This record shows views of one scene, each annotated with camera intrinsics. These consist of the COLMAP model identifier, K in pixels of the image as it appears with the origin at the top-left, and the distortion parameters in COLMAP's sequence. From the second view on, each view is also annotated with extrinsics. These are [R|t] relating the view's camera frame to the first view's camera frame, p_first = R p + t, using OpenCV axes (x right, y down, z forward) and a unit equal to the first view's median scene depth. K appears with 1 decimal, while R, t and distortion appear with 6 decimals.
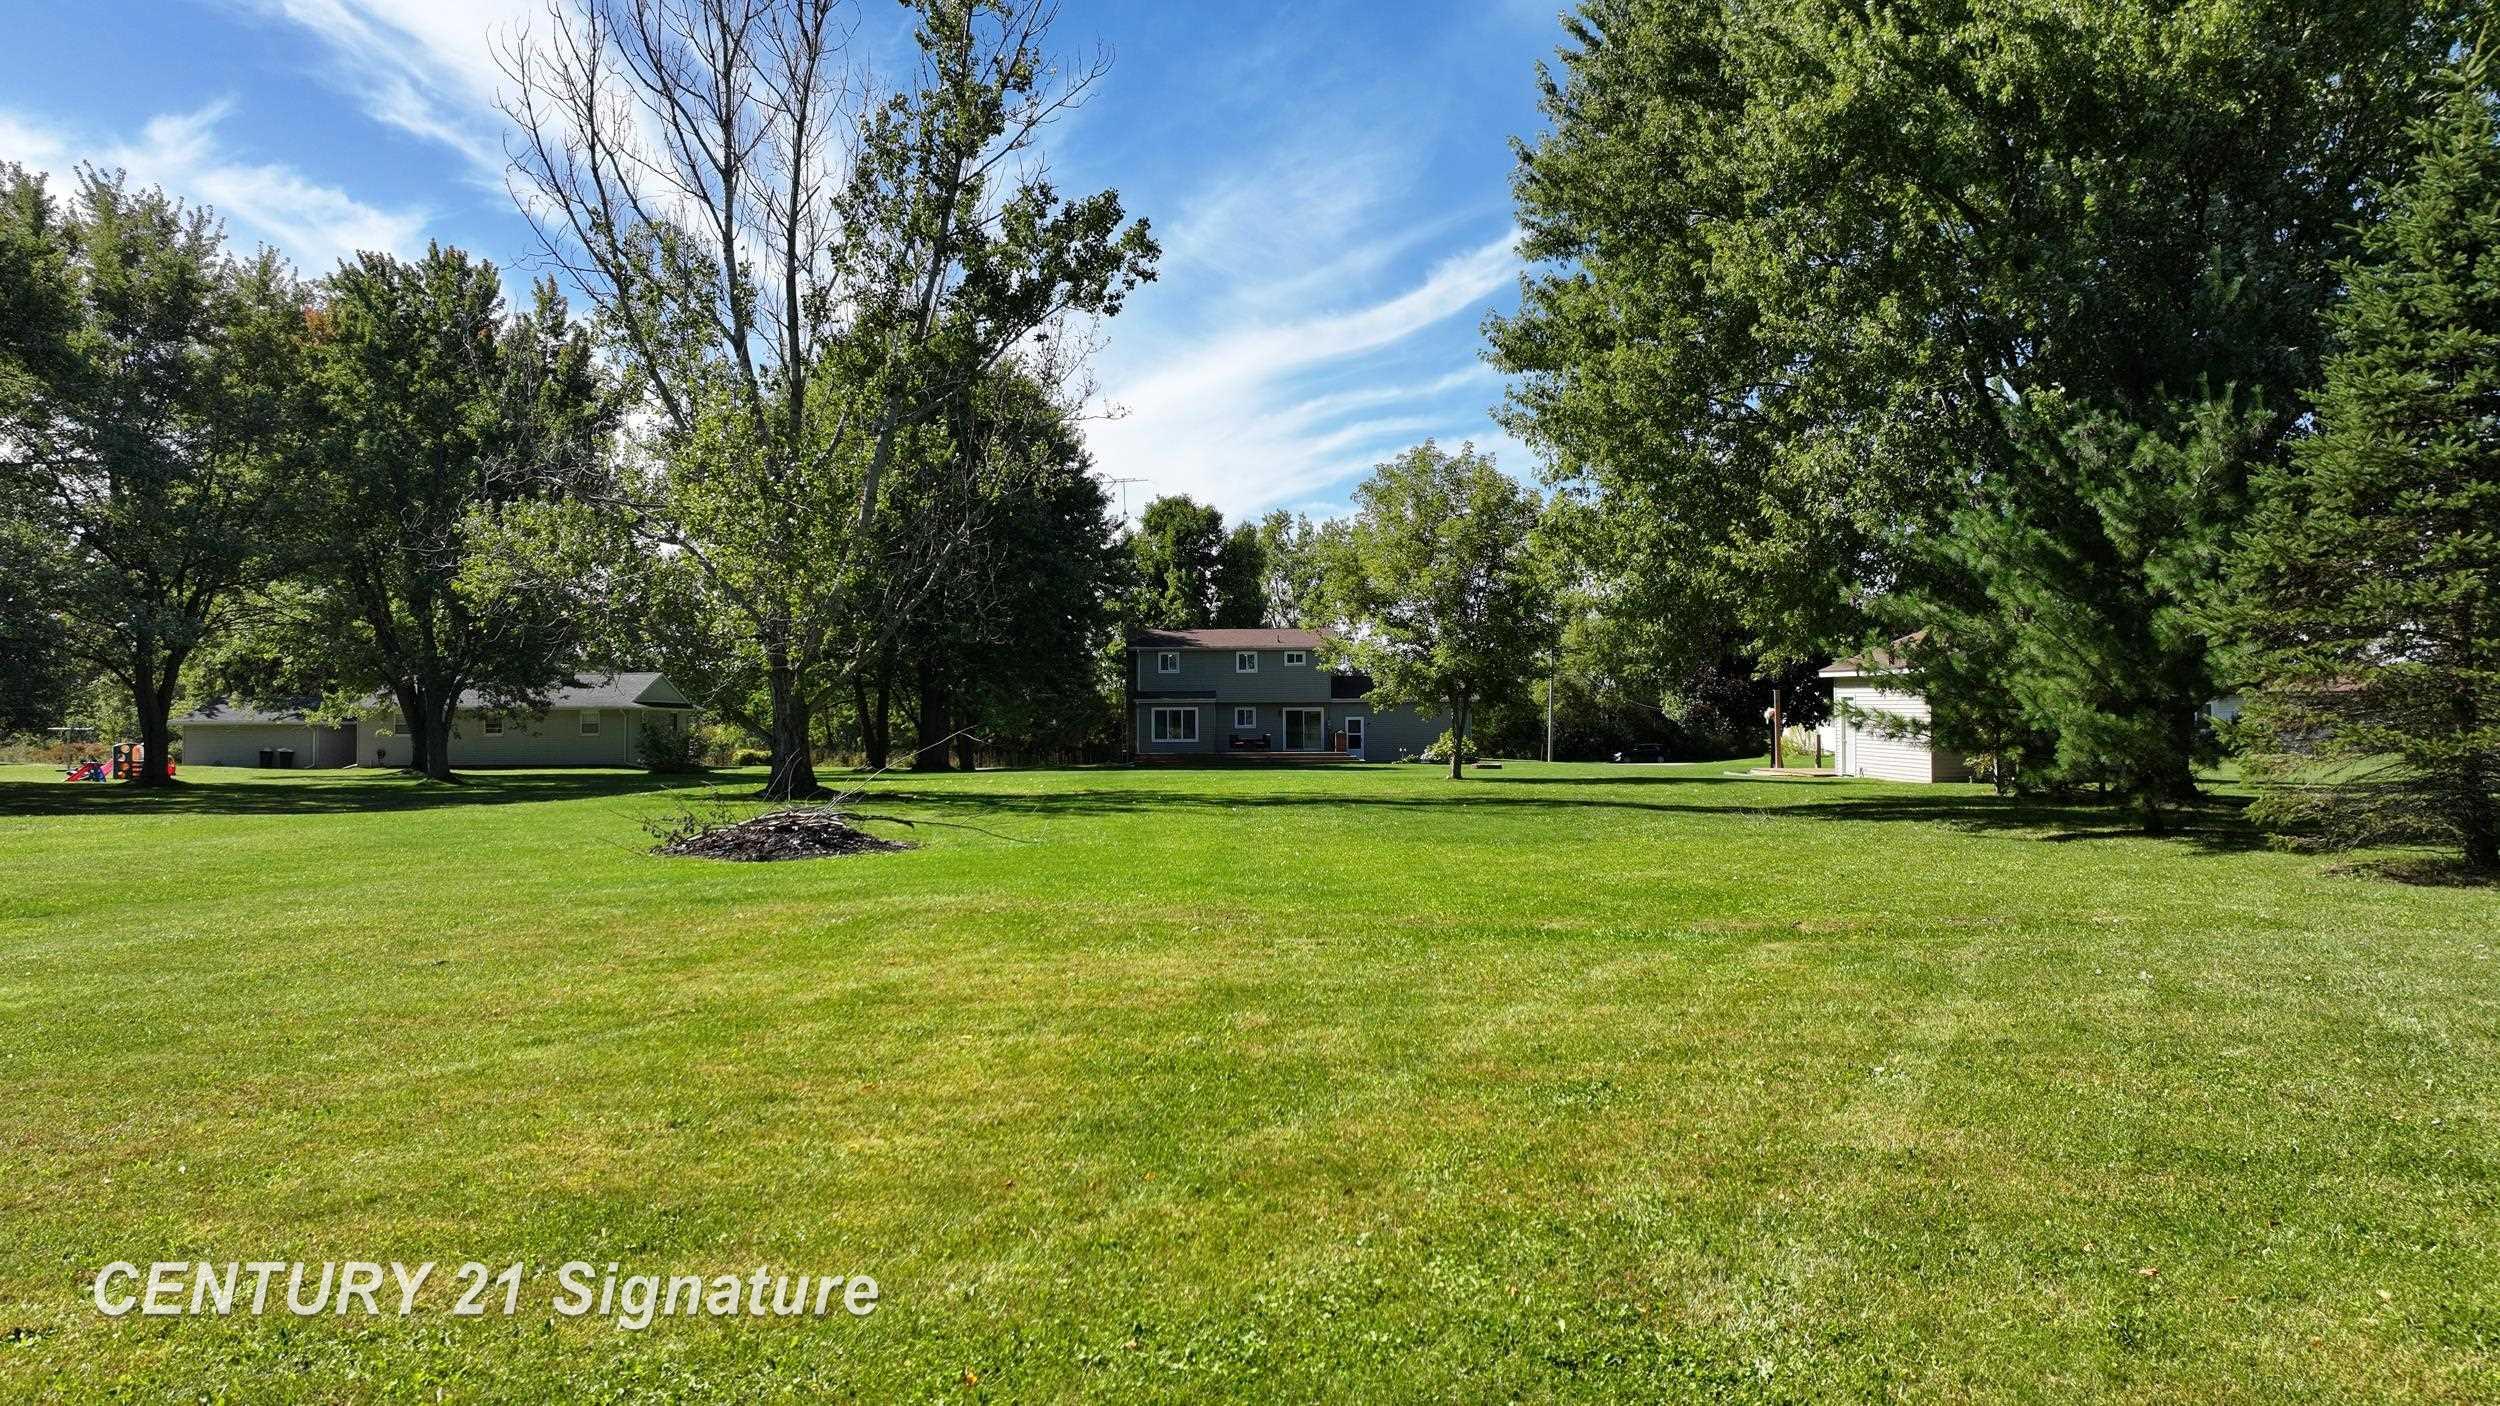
lens RADIAL K [[1743.4, 0, 1254.1], [0, 1743.4, 715.8], [0, 0, 1]] dist [-0.000938, 0.014149]
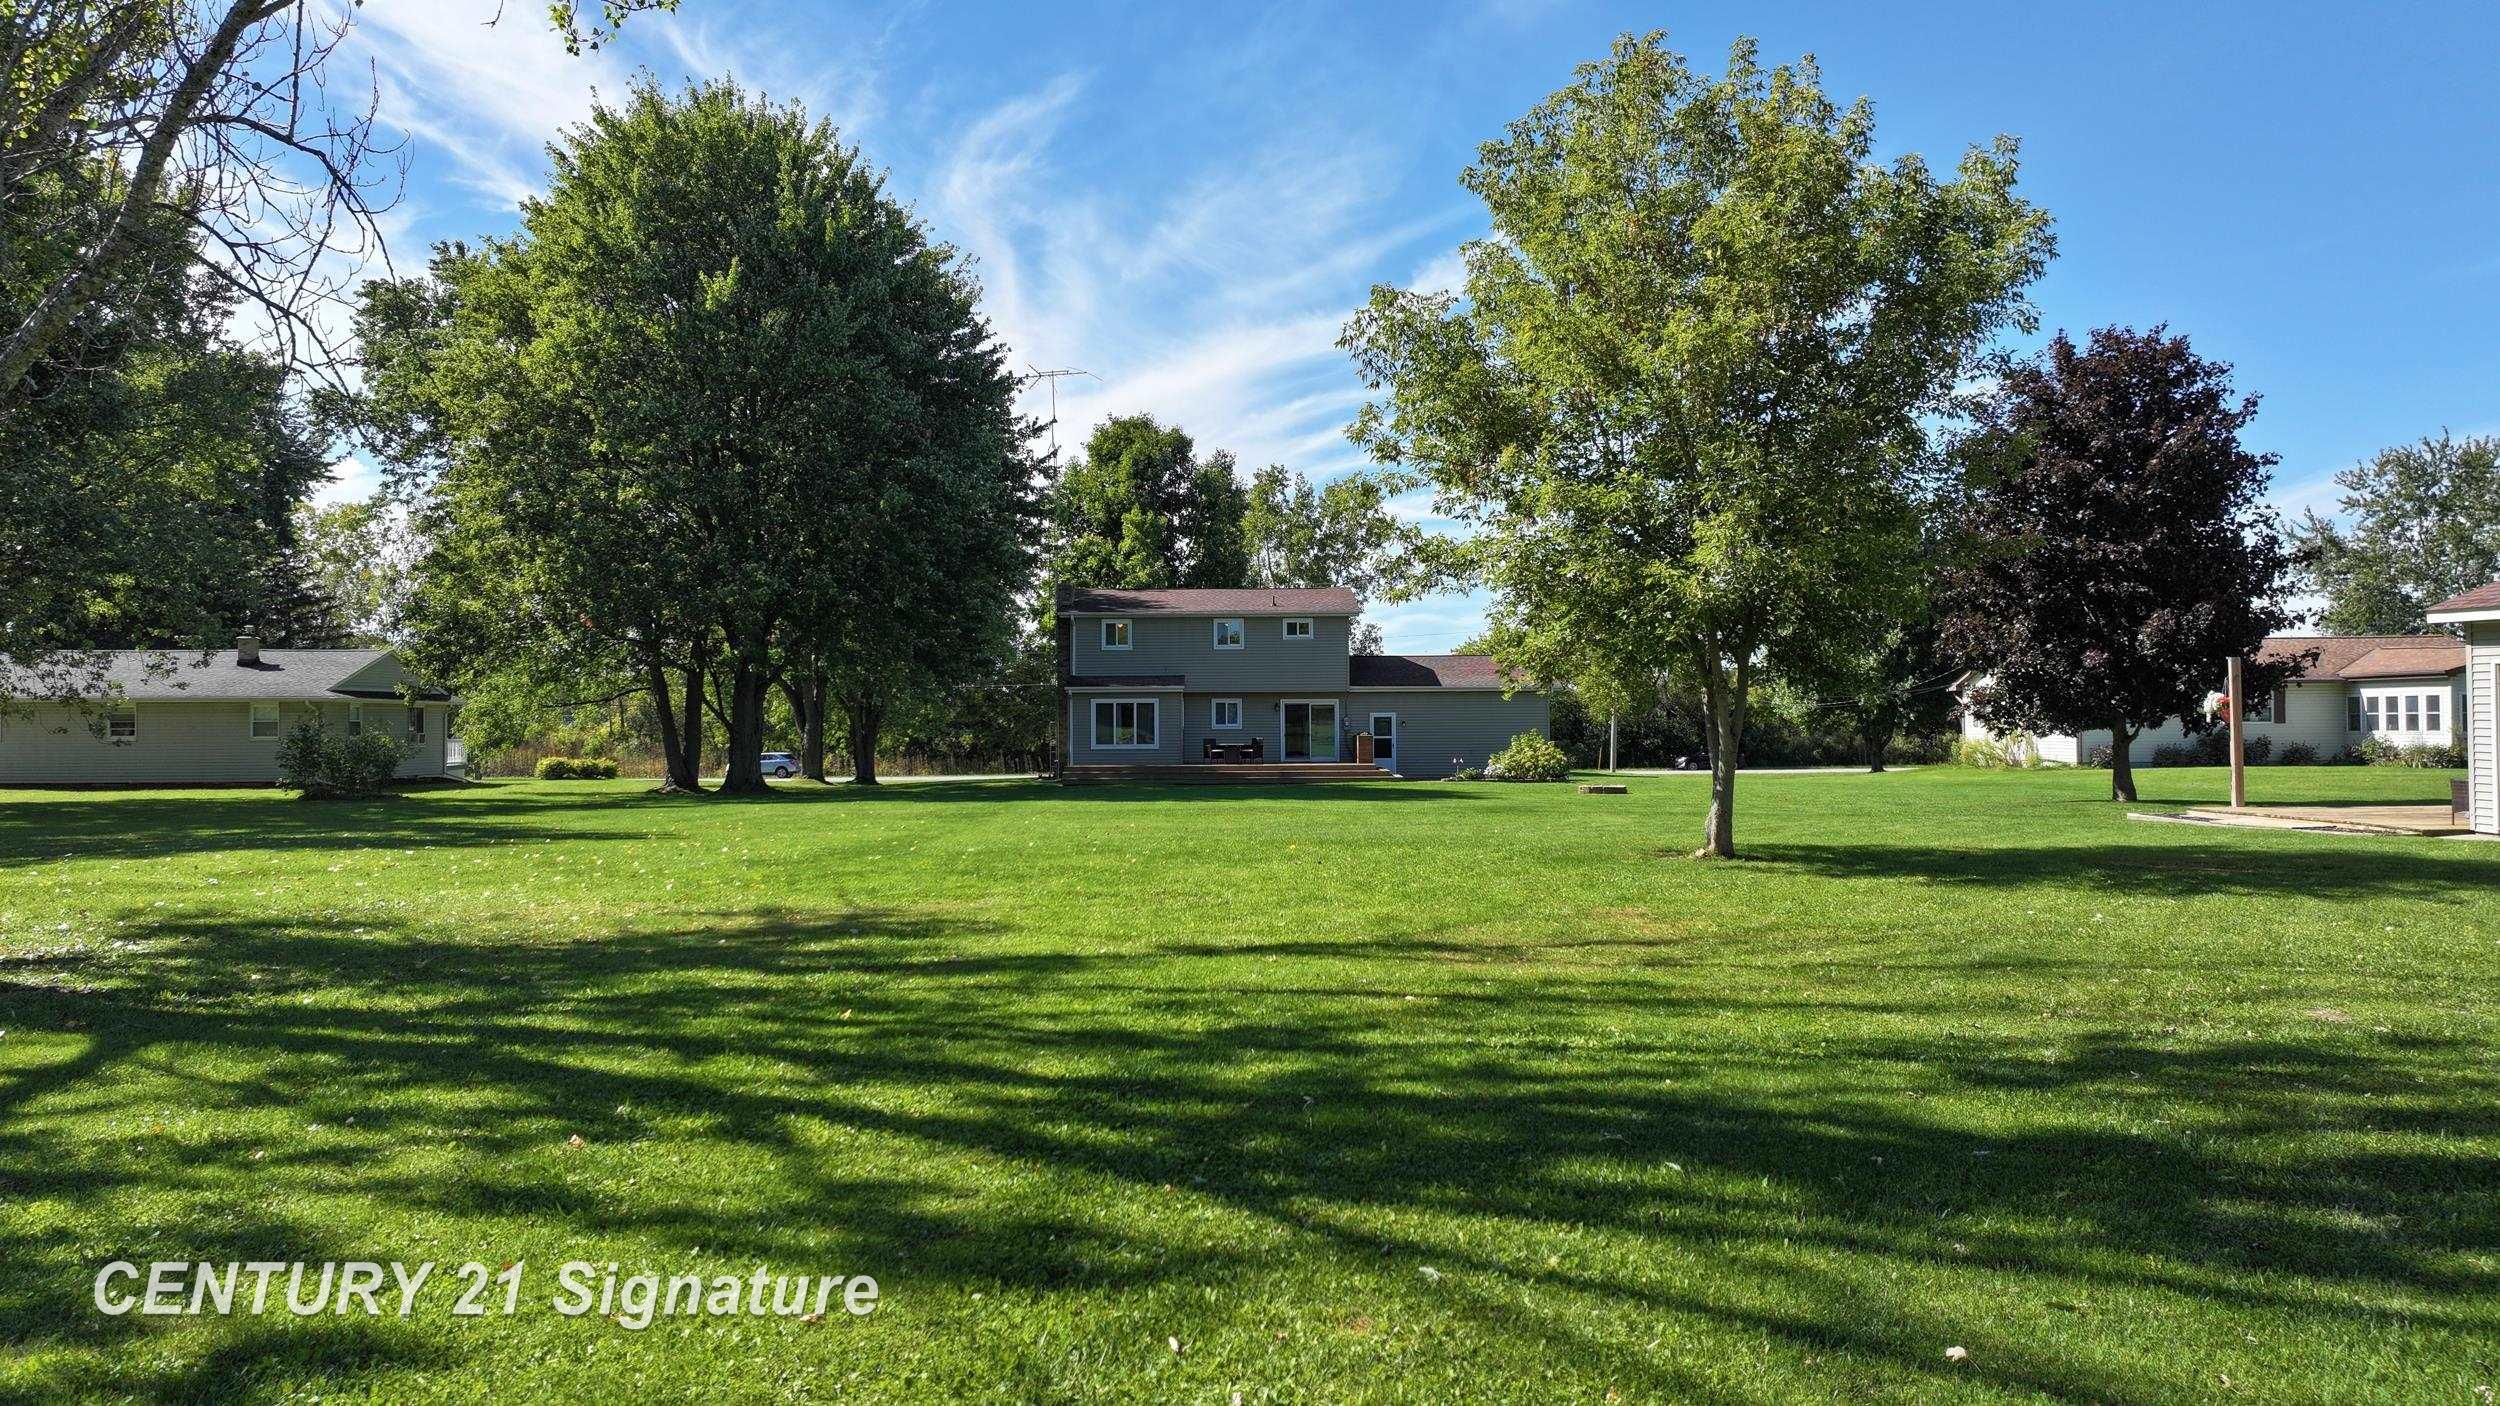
lens RADIAL K [[1743.4, 0, 1236.1], [0, 1743.4, 699.0], [0, 0, 1]] dist [-0.000938, 0.014149]
pose [[0.999988, -0.002958, -0.003825, 0.001379], [0.002928, 0.999965, -0.007897, 0.000605], [0.003848, 0.007886, 0.999962, 0.263263]]
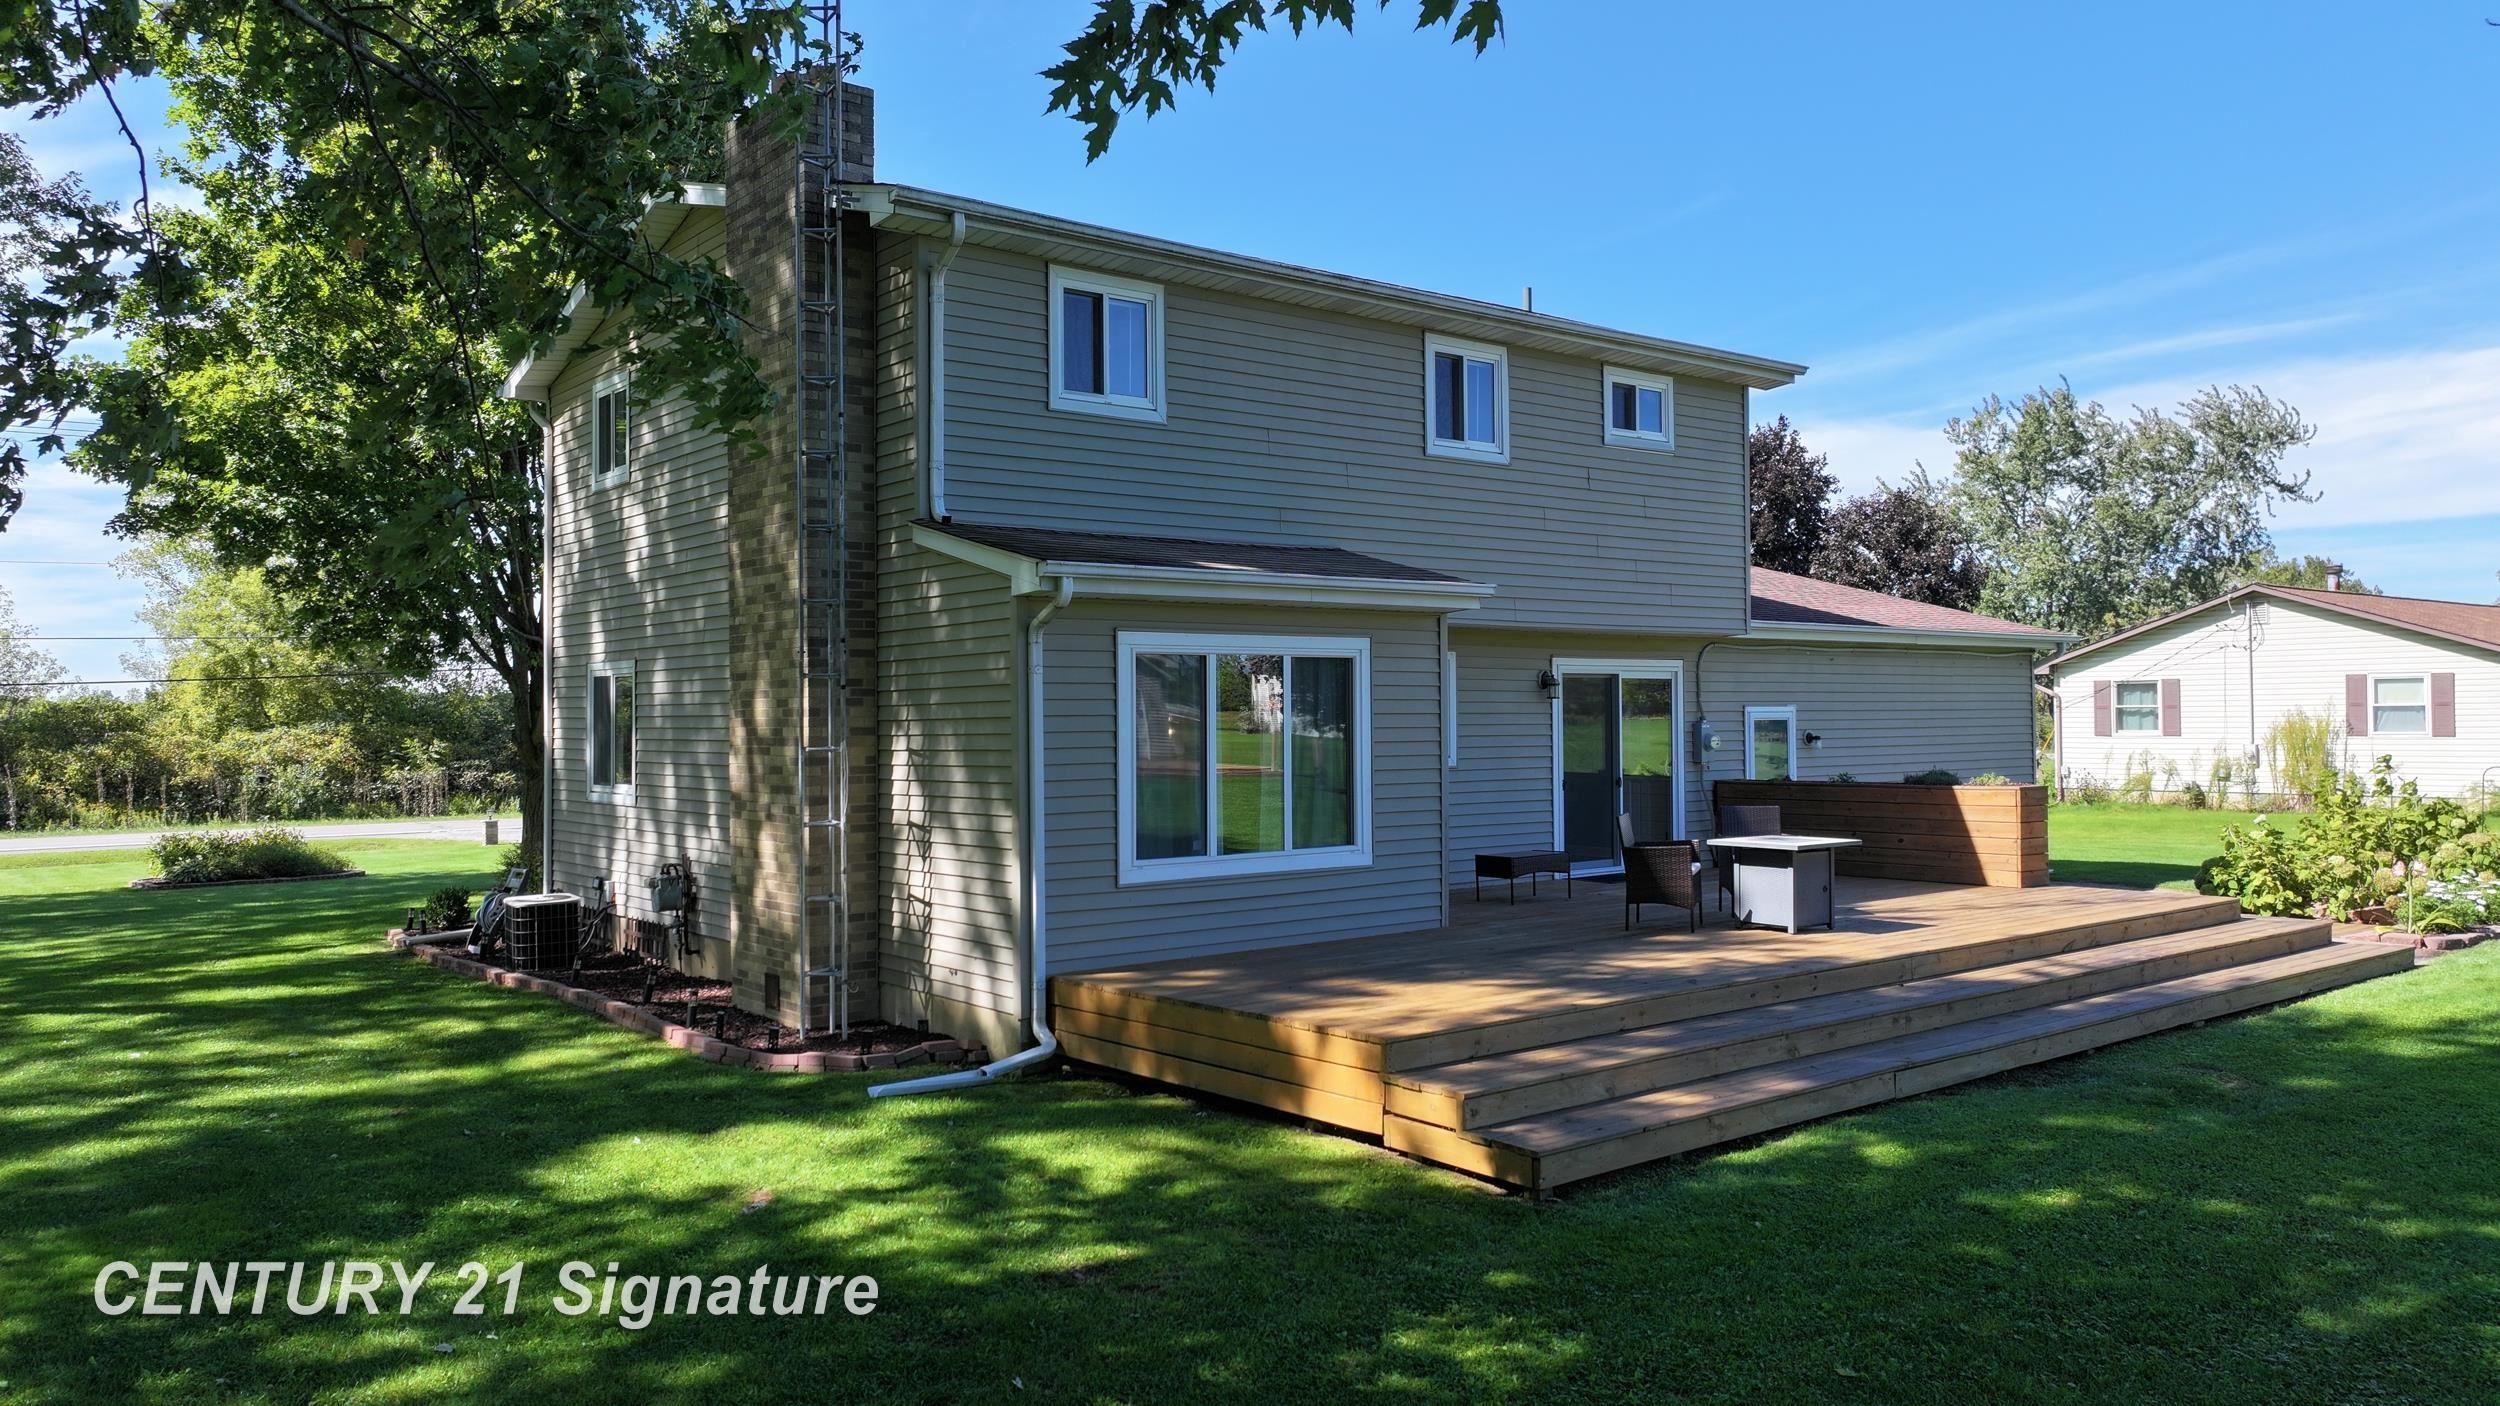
lens RADIAL K [[1743.4, 0, 1232.7], [0, 1743.4, 691.9], [0, 0, 1]] dist [-0.000938, 0.014149]
pose [[0.789911, 0.001287, 0.613220, -0.116465], [0.015556, 0.999634, -0.022138, 0.002638], [-0.613024, 0.027026, 0.789602, 0.760281]]
